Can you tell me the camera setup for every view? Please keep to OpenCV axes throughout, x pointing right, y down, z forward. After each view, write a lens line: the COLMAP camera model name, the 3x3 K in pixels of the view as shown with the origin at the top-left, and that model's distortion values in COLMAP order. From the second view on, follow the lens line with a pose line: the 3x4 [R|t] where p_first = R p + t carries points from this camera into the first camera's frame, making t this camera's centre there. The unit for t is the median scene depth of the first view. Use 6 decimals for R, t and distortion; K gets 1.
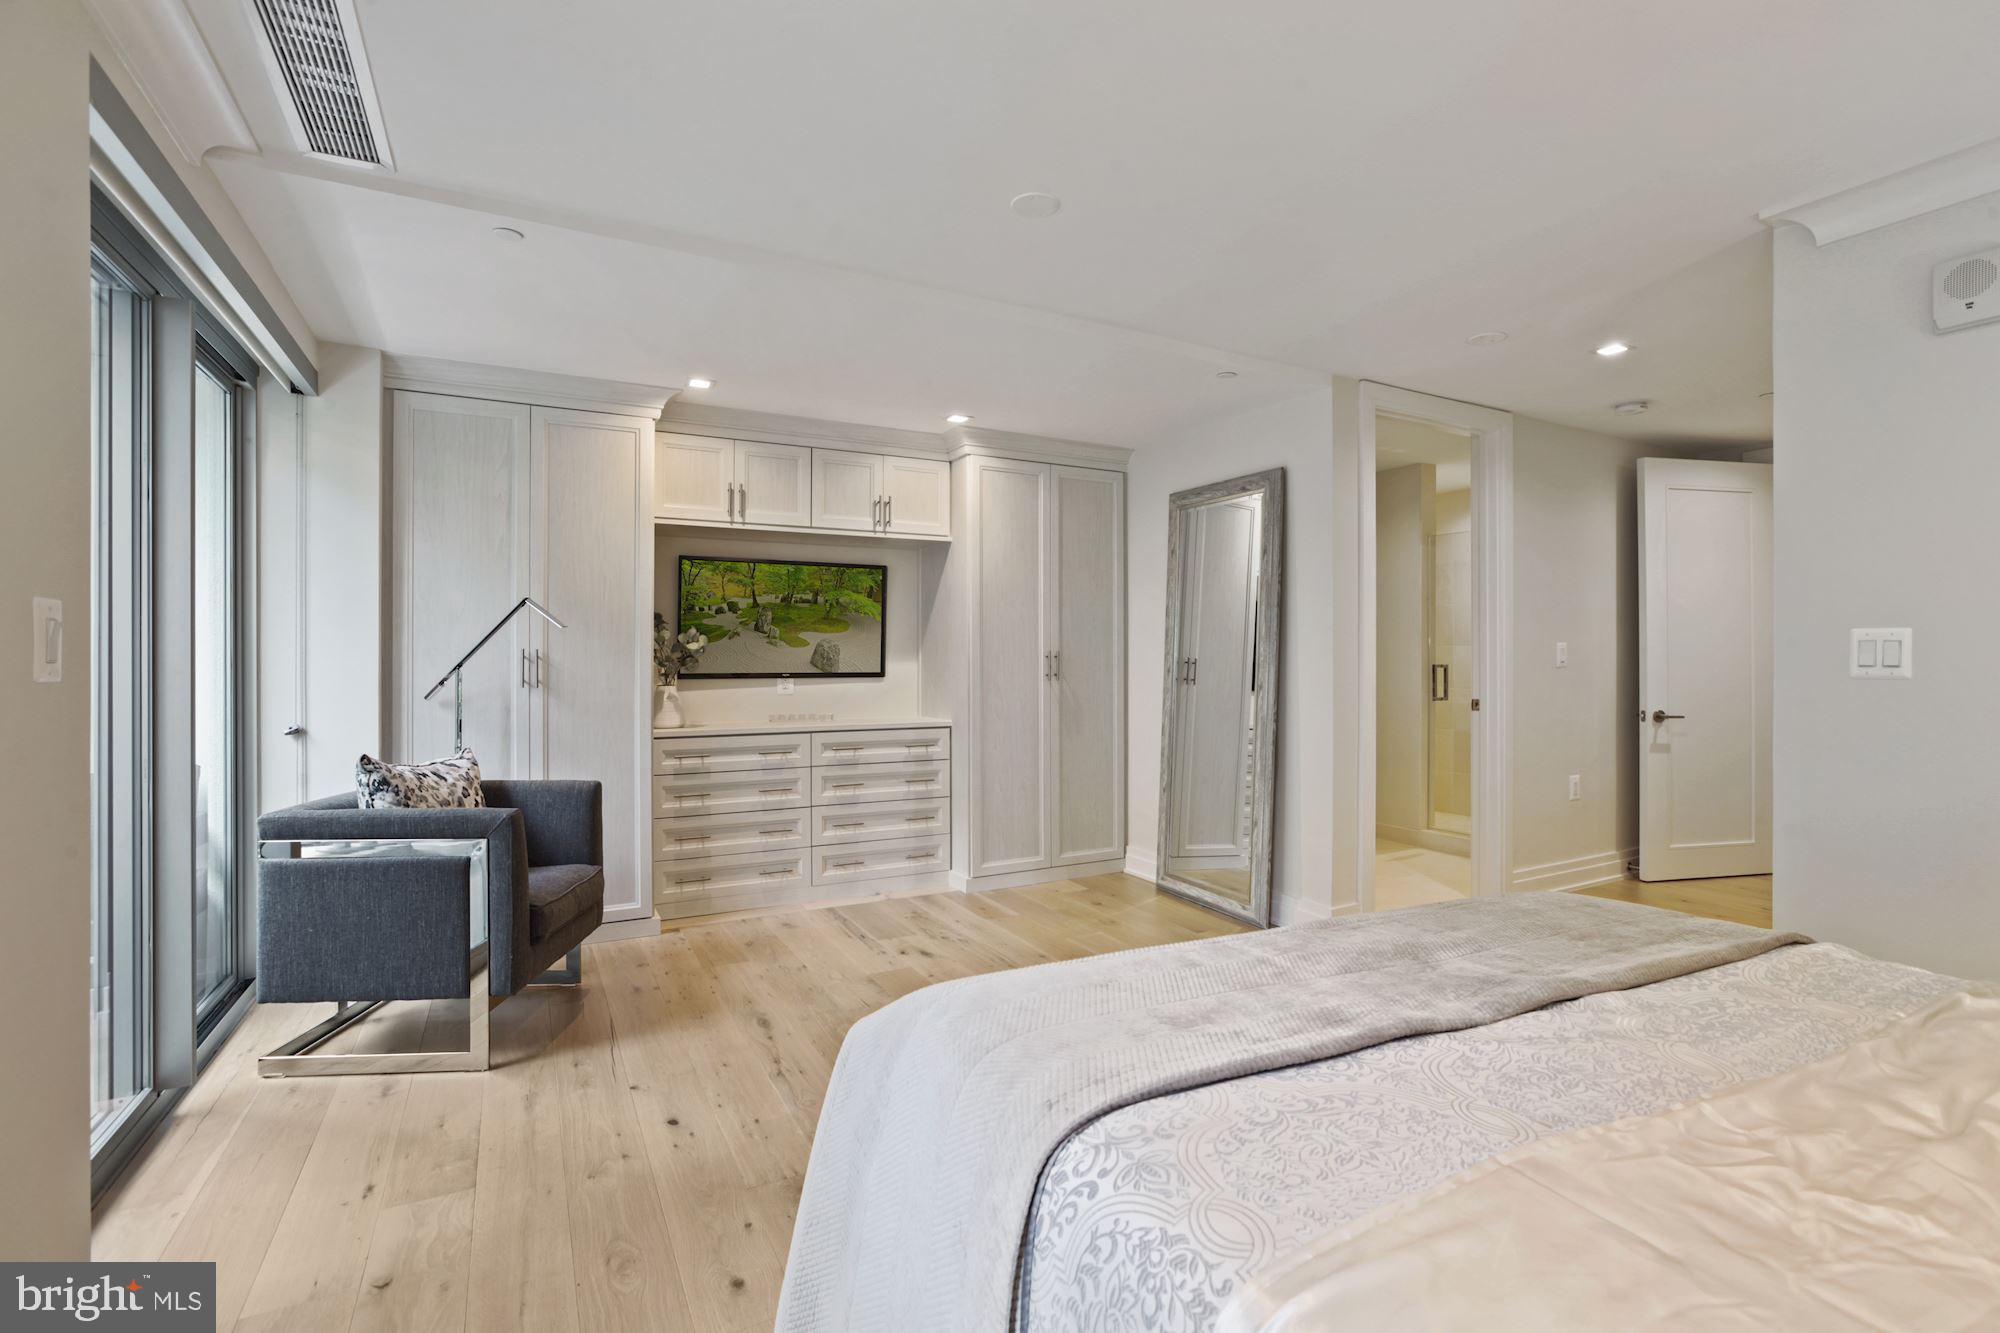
lens RADIAL K [[912.1, 0, 1009.6], [0, 912.1, 659.6], [0, 0, 1]] dist [-0.030136, 0.013104]
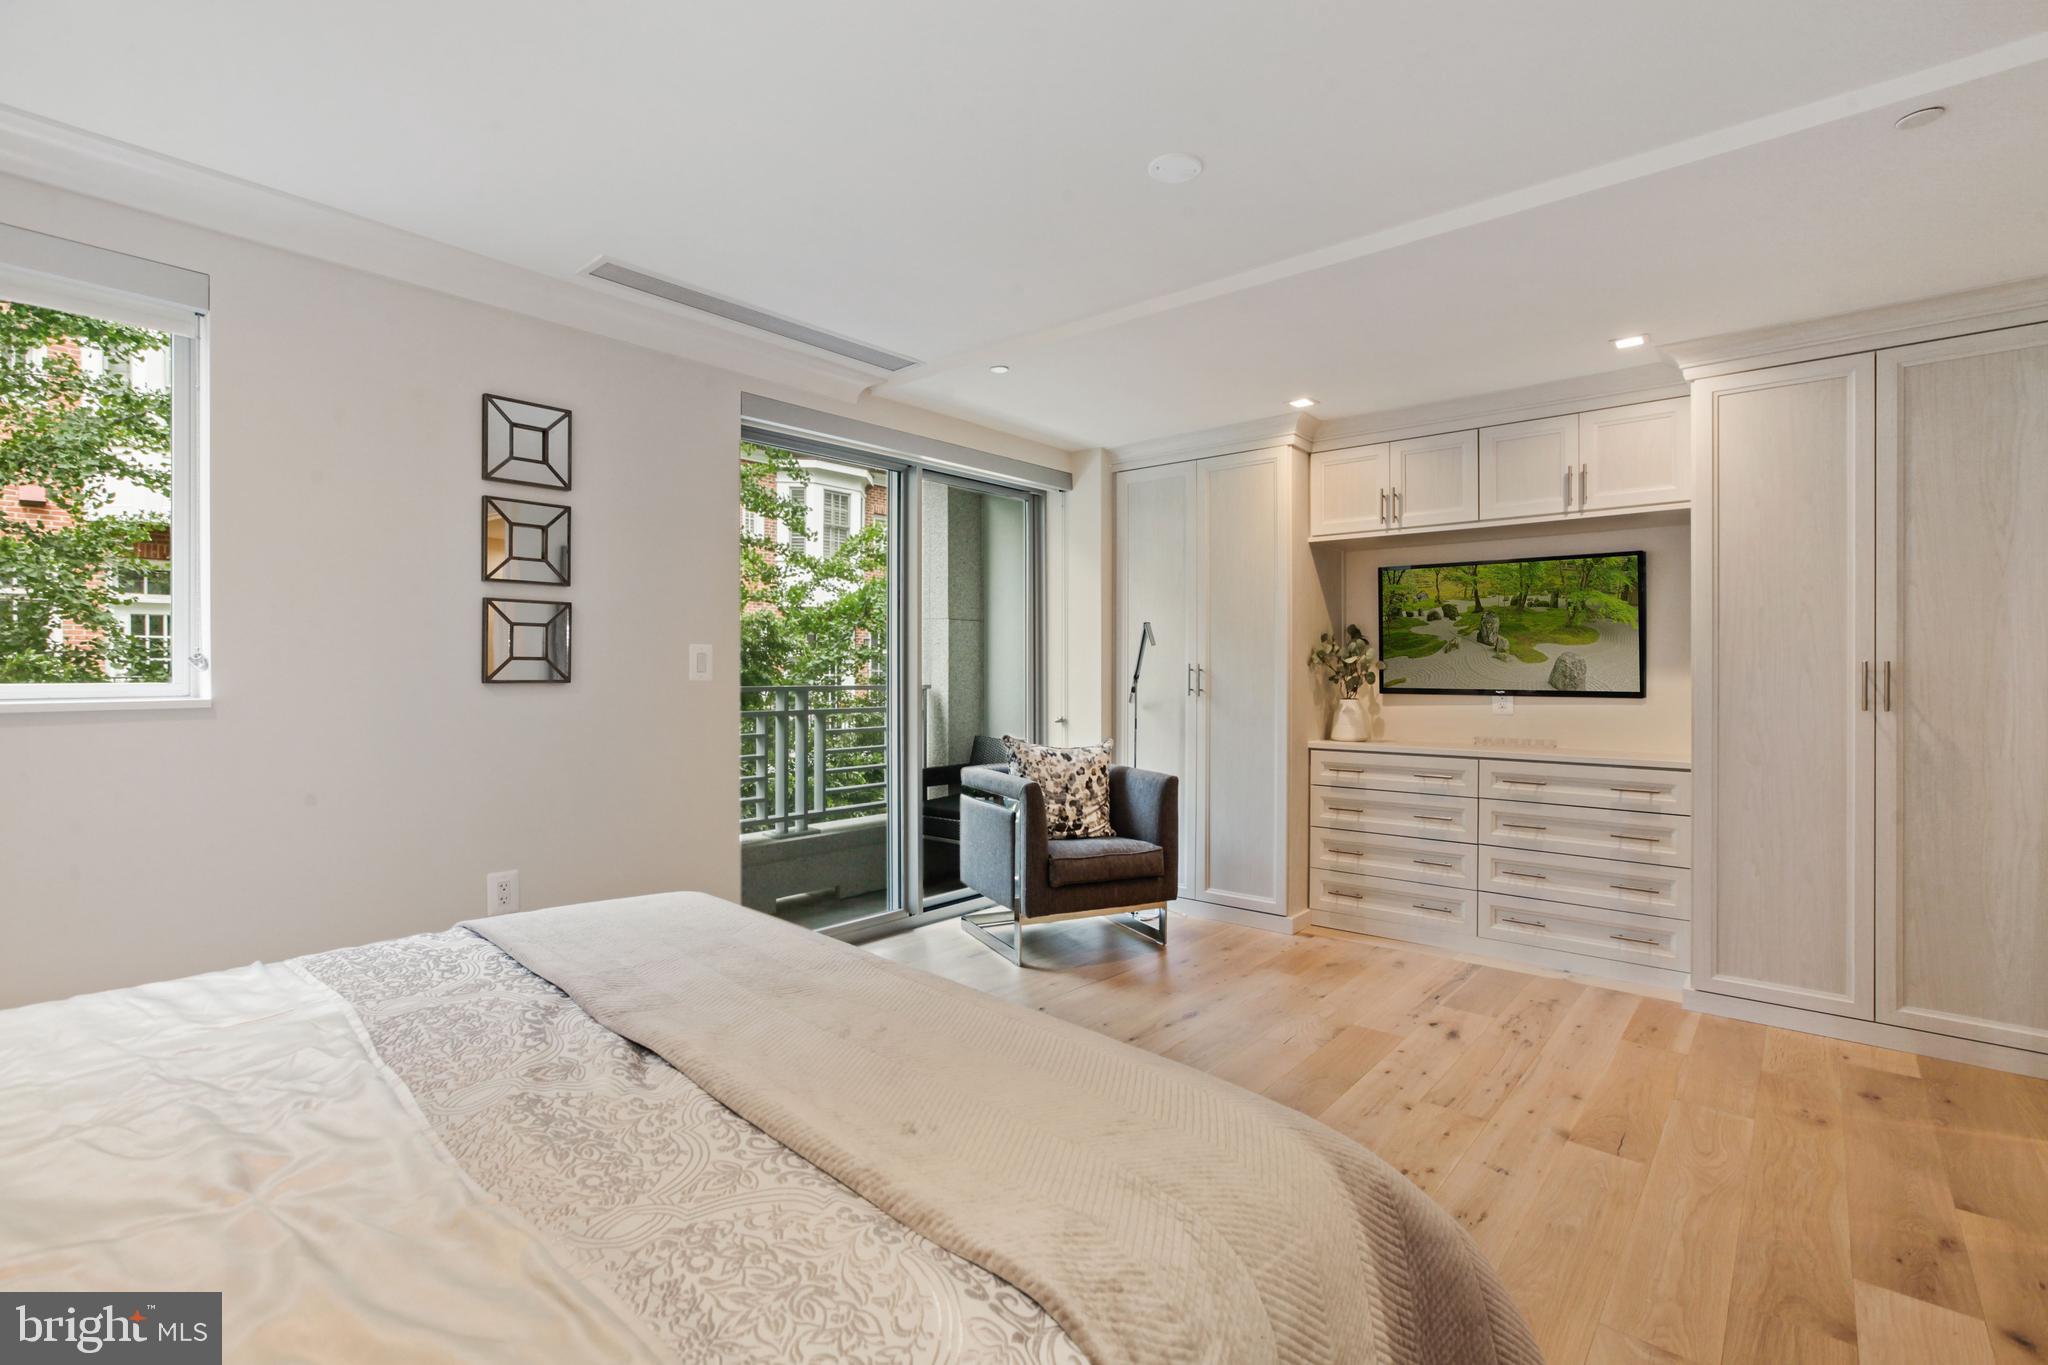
lens RADIAL K [[934.0, 0, 1026.4], [0, 934.0, 679.2], [0, 0, 1]] dist [-0.030136, 0.013104]
pose [[0.363610, 0.009293, -0.931505, 0.442561], [-0.004500, 0.999956, 0.008219, -0.000615], [0.931540, 0.001204, 0.363636, 0.279719]]
